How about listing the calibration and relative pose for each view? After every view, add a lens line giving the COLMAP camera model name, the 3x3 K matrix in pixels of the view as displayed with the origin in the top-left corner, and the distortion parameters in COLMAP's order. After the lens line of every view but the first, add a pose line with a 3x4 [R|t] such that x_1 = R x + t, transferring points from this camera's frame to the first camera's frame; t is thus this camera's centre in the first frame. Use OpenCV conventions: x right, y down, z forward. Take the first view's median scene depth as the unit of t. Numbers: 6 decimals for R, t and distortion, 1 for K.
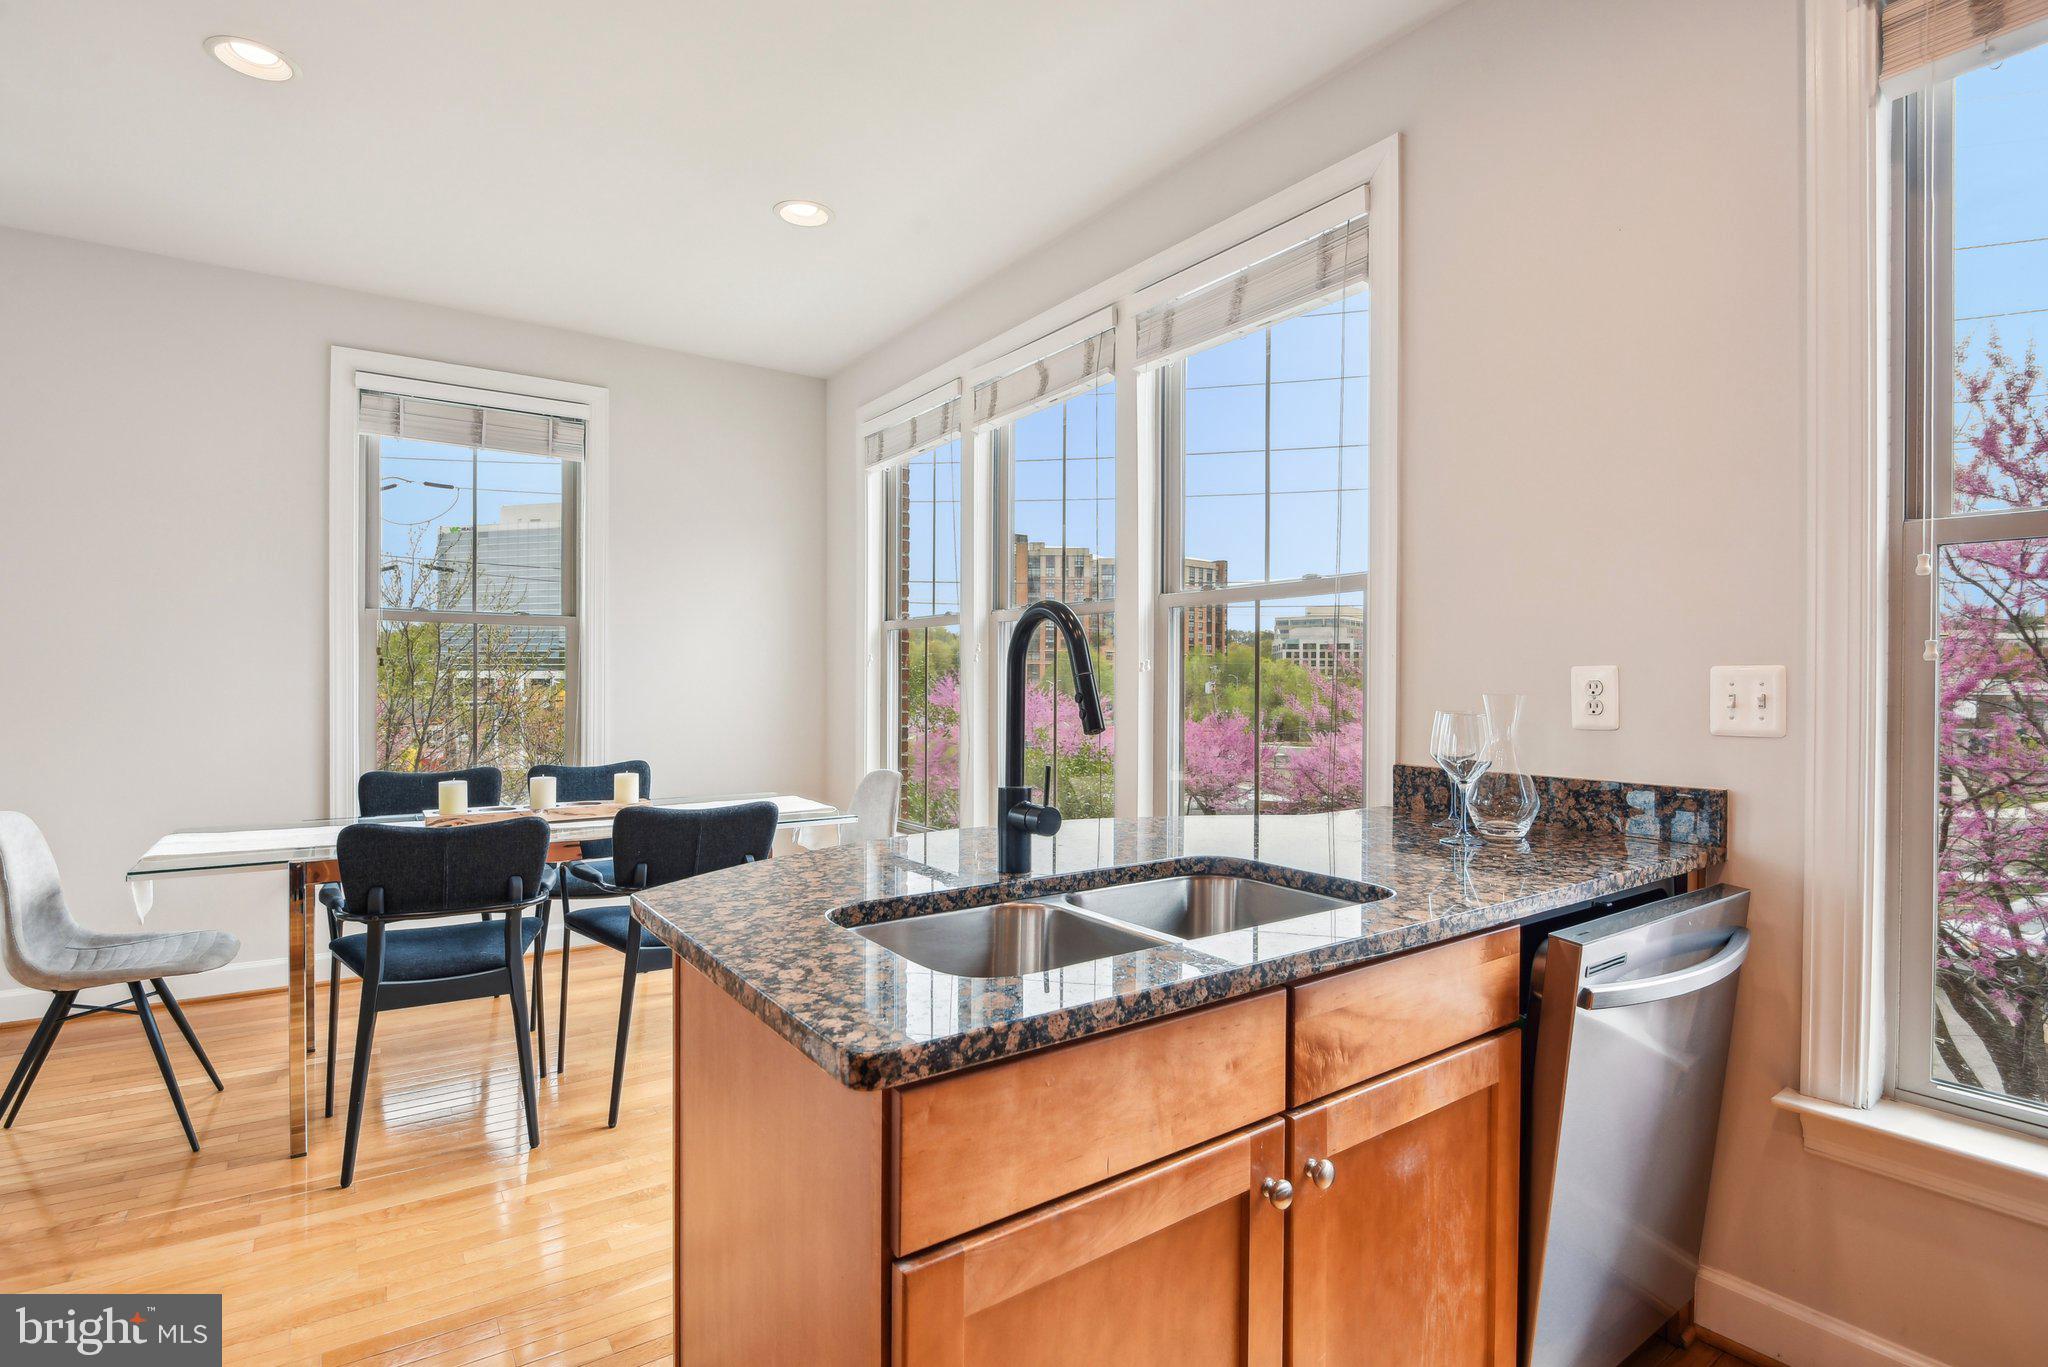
lens RADIAL K [[966.8, 0, 1017.2], [0, 966.8, 678.4], [0, 0, 1]] dist [-0.028697, -0.000582]
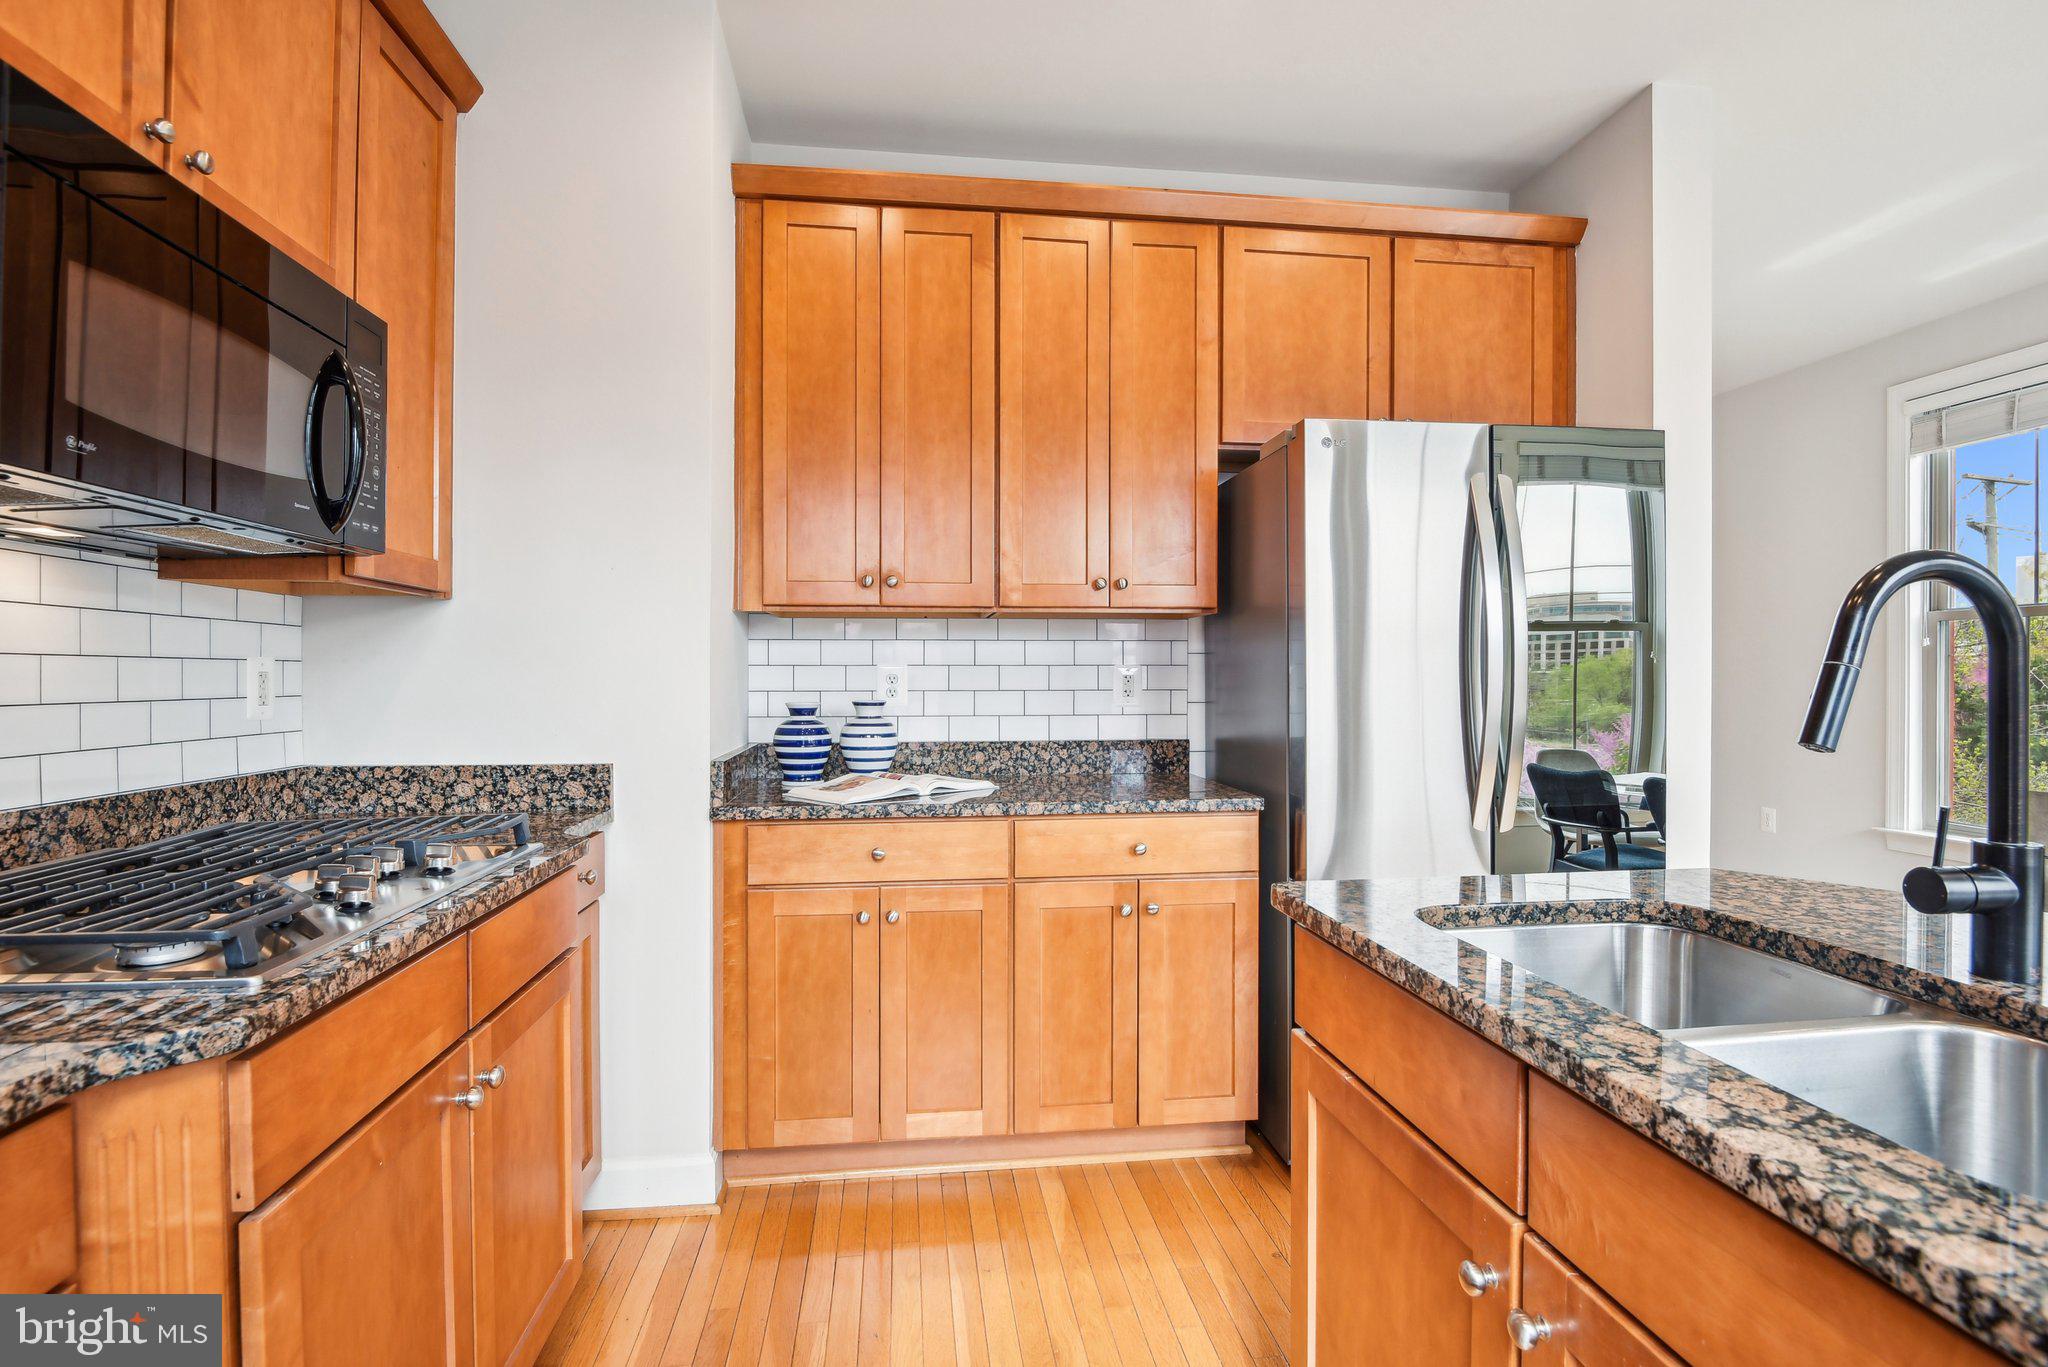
lens RADIAL K [[985.2, 0, 1018.8], [0, 985.2, 682.7], [0, 0, 1]] dist [-0.005783, -0.009562]
pose [[-0.465172, 0.002144, -0.885218, 0.731100], [-0.000906, 0.999995, 0.002898, 0.006038], [0.885220, 0.002150, -0.465168, 0.624720]]
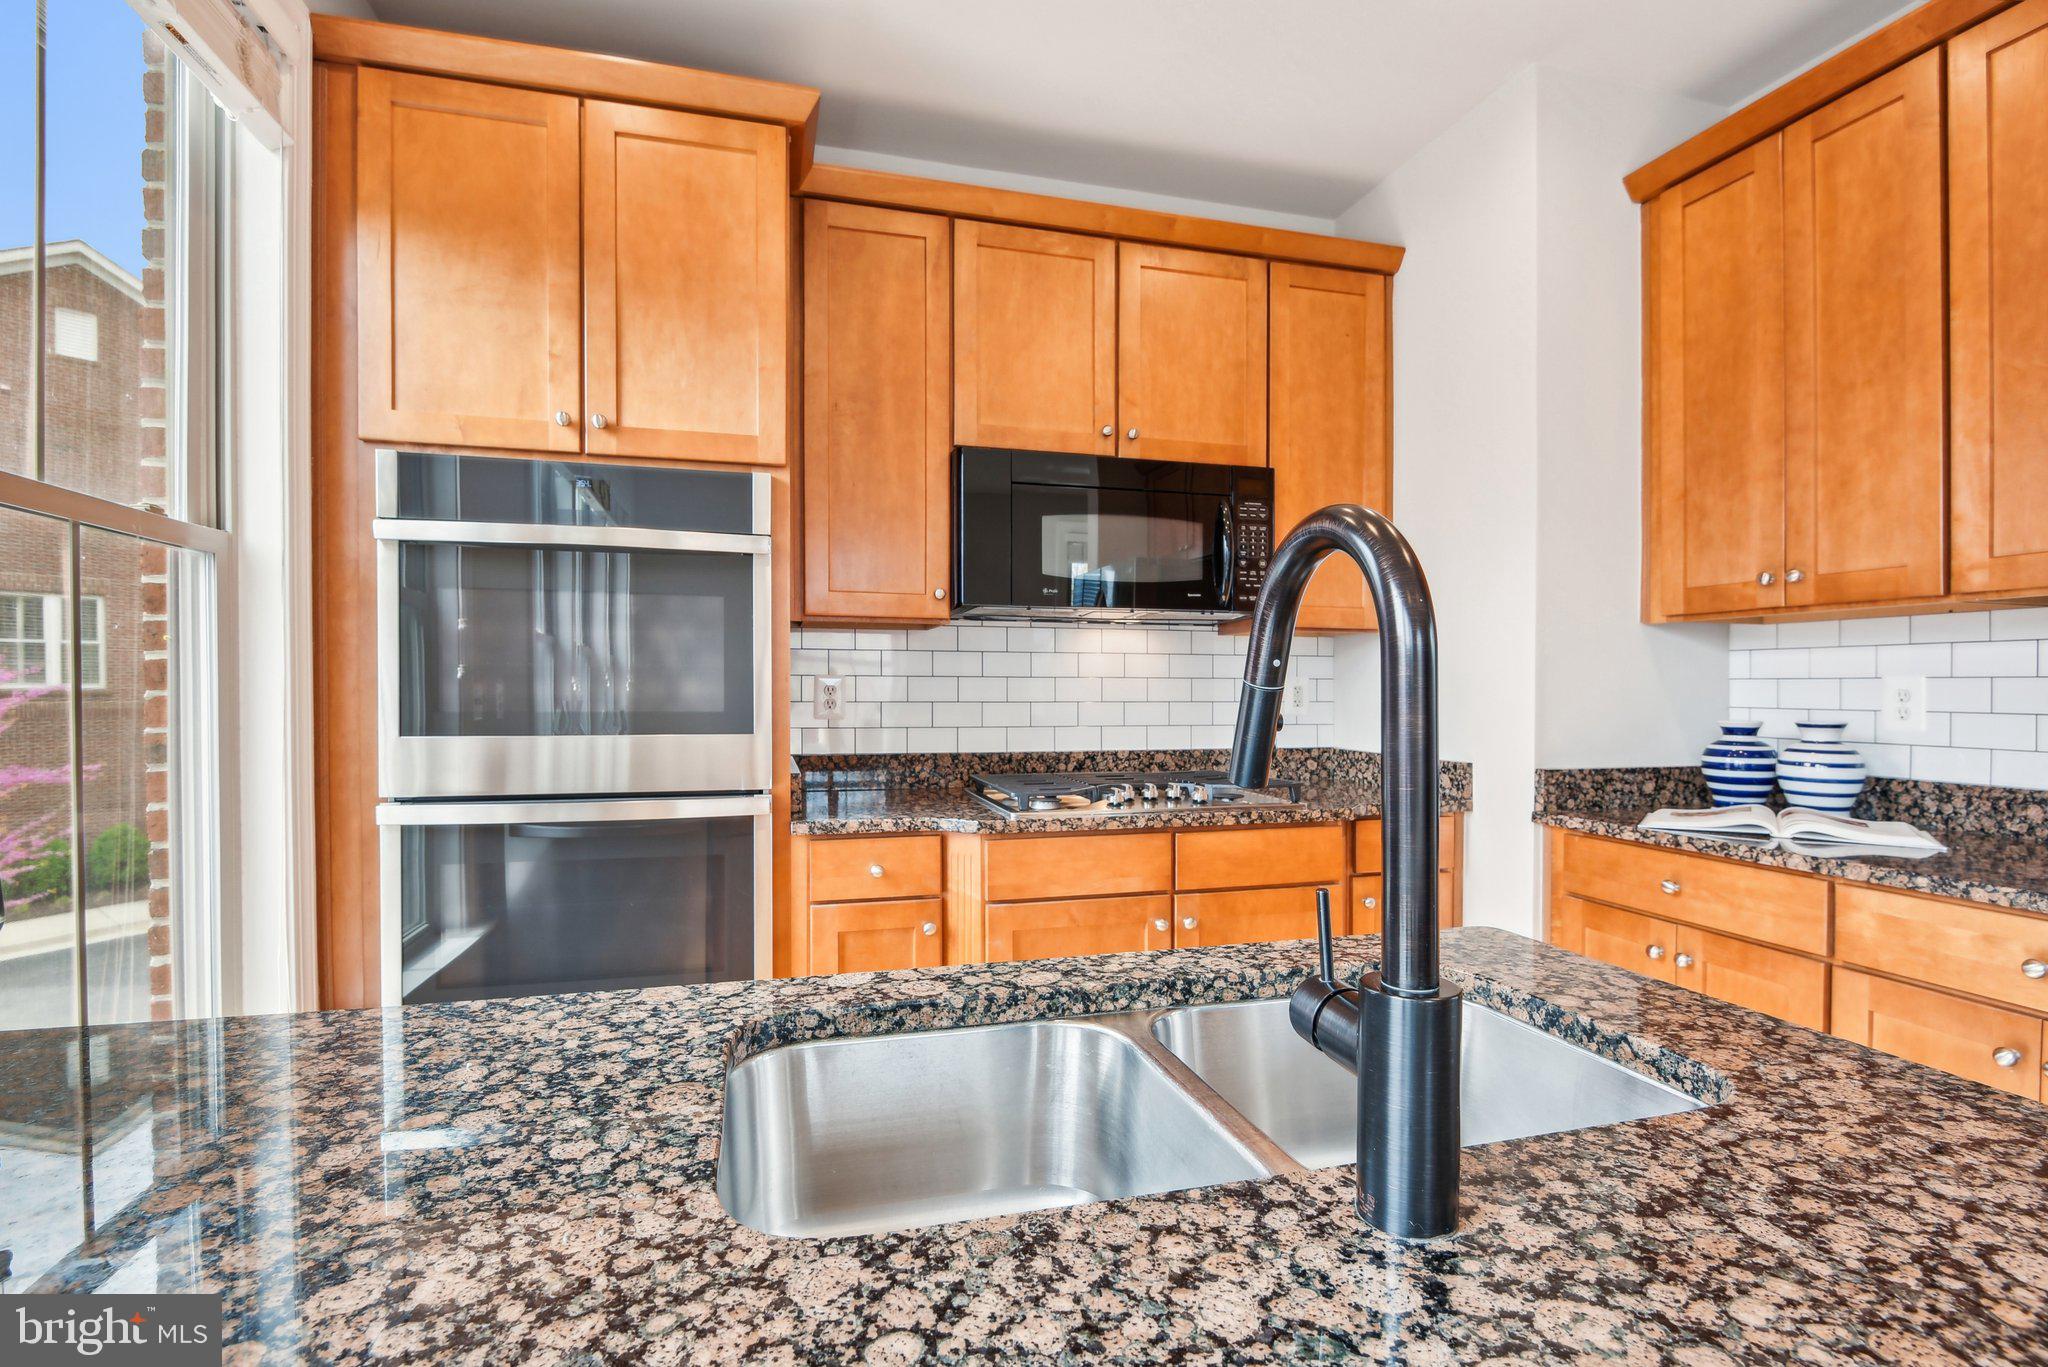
lens RADIAL K [[965.4, 0, 1025.6], [0, 965.4, 695.2], [0, 0, 1]] dist [0.000530, -0.011253]
pose [[-0.942740, -0.010680, 0.333357, 0.012509], [-0.007813, 0.999920, 0.009938, 0.000565], [-0.333436, 0.006765, -0.942748, 1.198774]]
